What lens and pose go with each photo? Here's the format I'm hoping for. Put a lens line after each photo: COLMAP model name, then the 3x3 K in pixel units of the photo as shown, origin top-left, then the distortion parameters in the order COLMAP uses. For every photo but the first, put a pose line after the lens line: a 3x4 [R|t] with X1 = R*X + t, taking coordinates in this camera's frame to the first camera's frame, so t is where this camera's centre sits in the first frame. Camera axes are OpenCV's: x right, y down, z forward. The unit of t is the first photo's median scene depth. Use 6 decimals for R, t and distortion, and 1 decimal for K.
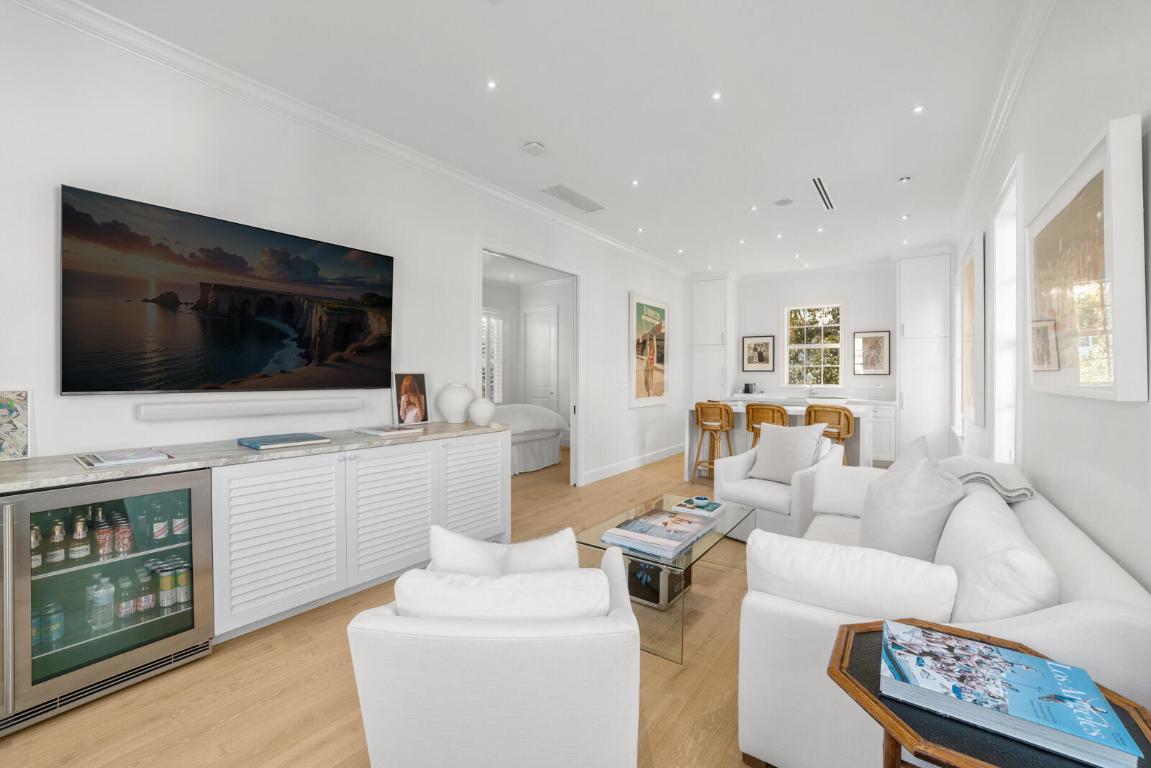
lens RADIAL K [[451.6, 0, 578.5], [0, 451.6, 378.9], [0, 0, 1]] dist [-0.014397, 0.000020]
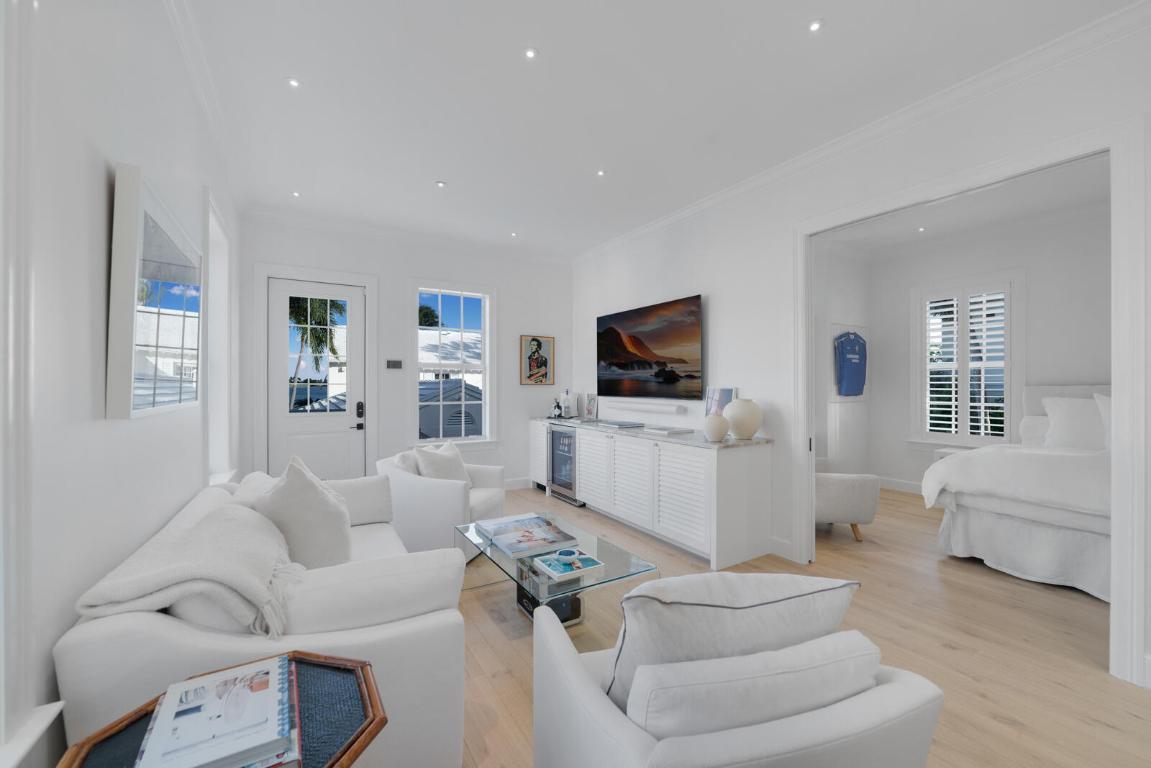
lens RADIAL K [[451.6, 0, 579.0], [0, 451.6, 380.7], [0, 0, 1]] dist [-0.014397, 0.000020]
pose [[-0.356899, -0.013806, -0.934041, 0.643526], [-0.016883, 0.999823, -0.008327, -0.010323], [0.933990, 0.012797, -0.357069, 0.847962]]
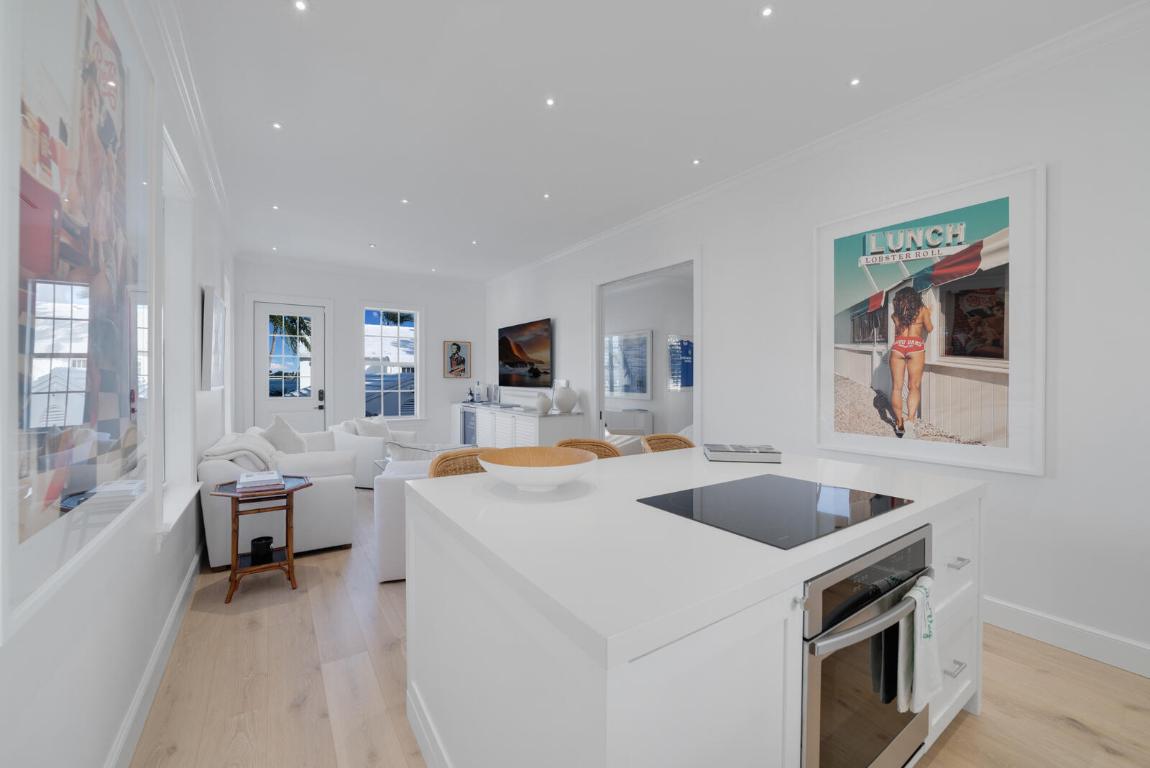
lens RADIAL K [[451.2, 0, 574.8], [0, 451.2, 380.8], [0, 0, 1]] dist [-0.014397, 0.000020]
pose [[-0.321397, -0.001720, -0.946943, 0.983994], [-0.020407, 0.999779, 0.005110, -0.014347], [0.946725, 0.020967, -0.321361, 1.272689]]
